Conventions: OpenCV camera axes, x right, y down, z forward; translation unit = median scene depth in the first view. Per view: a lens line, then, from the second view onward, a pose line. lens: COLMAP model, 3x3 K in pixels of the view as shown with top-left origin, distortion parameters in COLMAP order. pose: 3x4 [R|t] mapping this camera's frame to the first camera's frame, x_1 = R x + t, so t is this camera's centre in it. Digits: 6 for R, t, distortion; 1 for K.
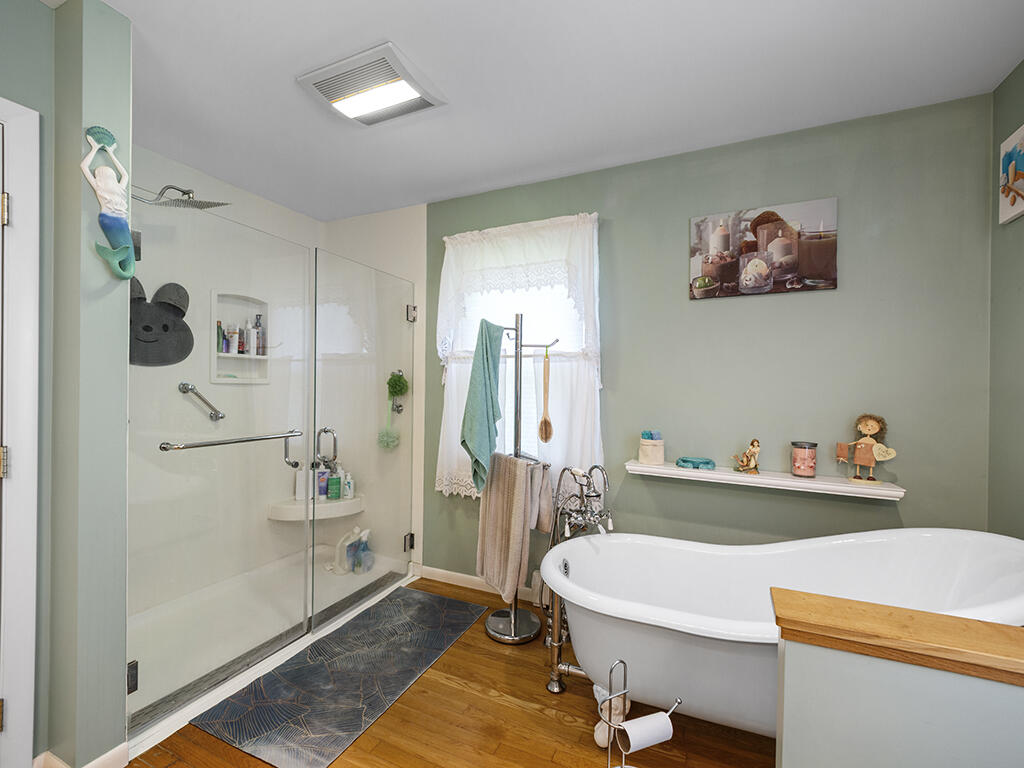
lens RADIAL K [[456.3, 0, 513.8], [0, 456.3, 386.4], [0, 0, 1]] dist [-0.001992, -0.000762]
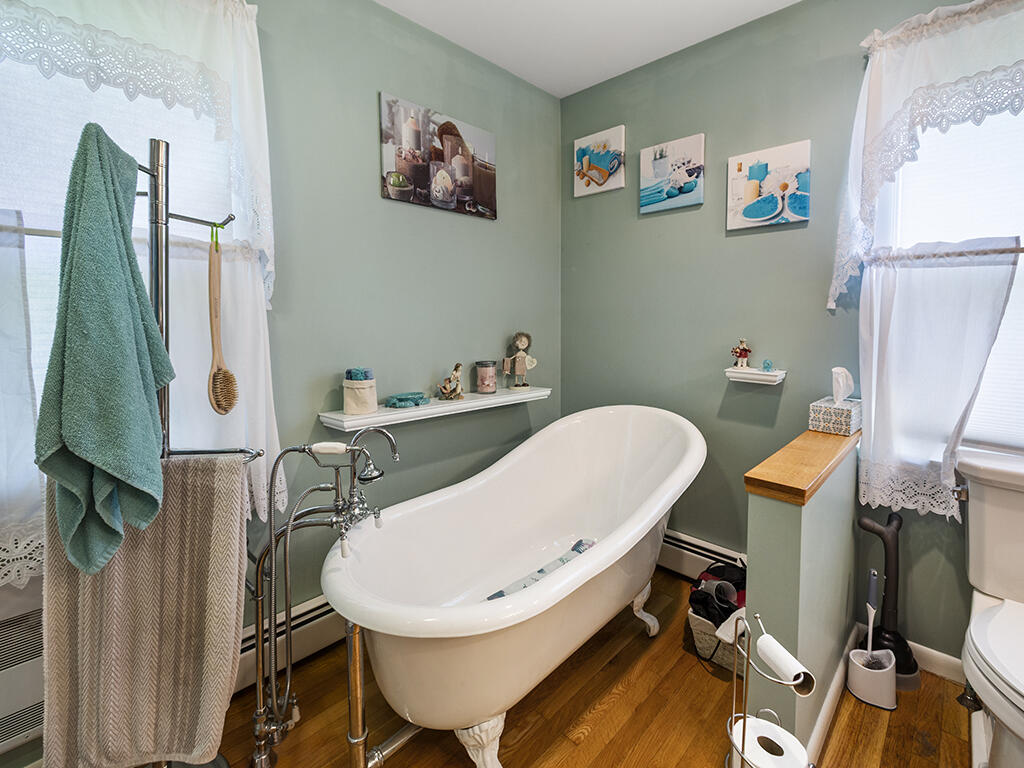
lens RADIAL K [[456.3, 0, 537.2], [0, 456.3, 346.7], [0, 0, 1]] dist [-0.001992, -0.000762]
pose [[0.325210, -0.071272, 0.942952, -0.307966], [0.001460, 0.997192, 0.074868, 0.008750], [-0.945641, -0.022971, 0.324401, 0.514414]]
